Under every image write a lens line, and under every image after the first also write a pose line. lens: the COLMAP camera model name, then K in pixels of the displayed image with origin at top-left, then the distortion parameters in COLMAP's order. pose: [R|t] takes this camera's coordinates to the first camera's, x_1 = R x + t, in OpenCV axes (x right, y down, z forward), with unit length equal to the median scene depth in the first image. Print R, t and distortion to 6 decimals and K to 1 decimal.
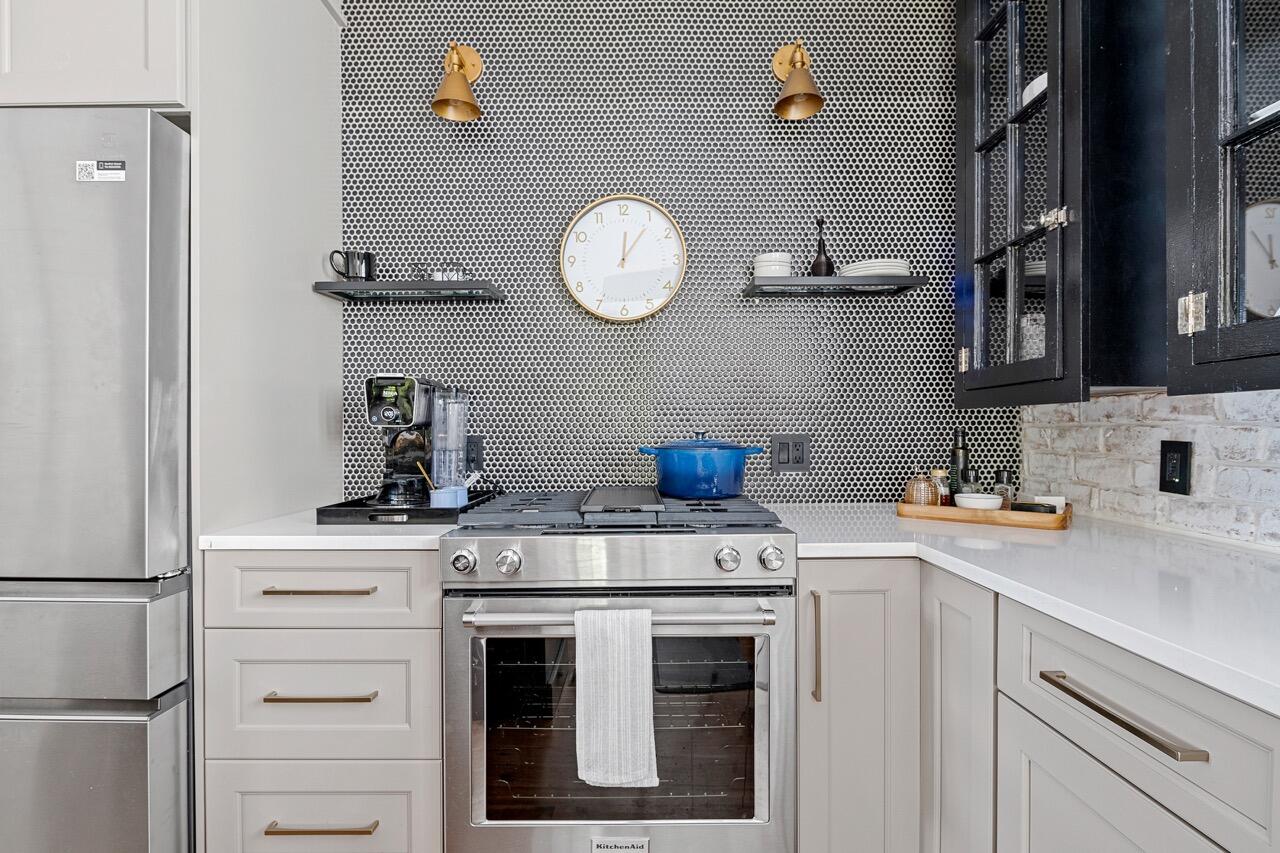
lens RADIAL K [[617.4, 0, 646.2], [0, 617.4, 432.8], [0, 0, 1]] dist [0.001774, -0.002710]
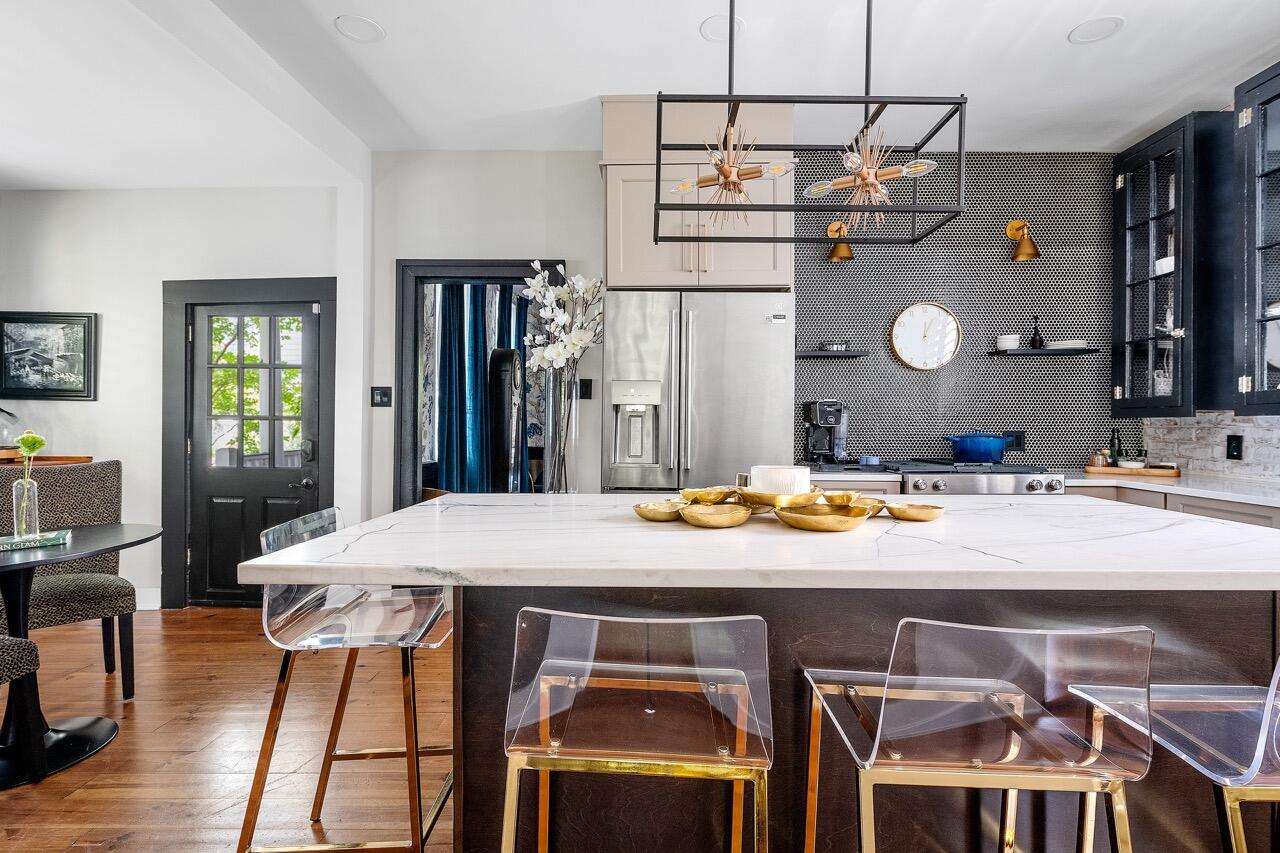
lens RADIAL K [[617.4, 0, 634.9], [0, 617.4, 421.7], [0, 0, 1]] dist [0.001774, -0.002710]
pose [[0.999303, 0.009092, -0.036219, -1.017697], [-0.009534, 0.999882, -0.012038, 0.010559], [0.036105, 0.012375, 0.999271, -1.080391]]
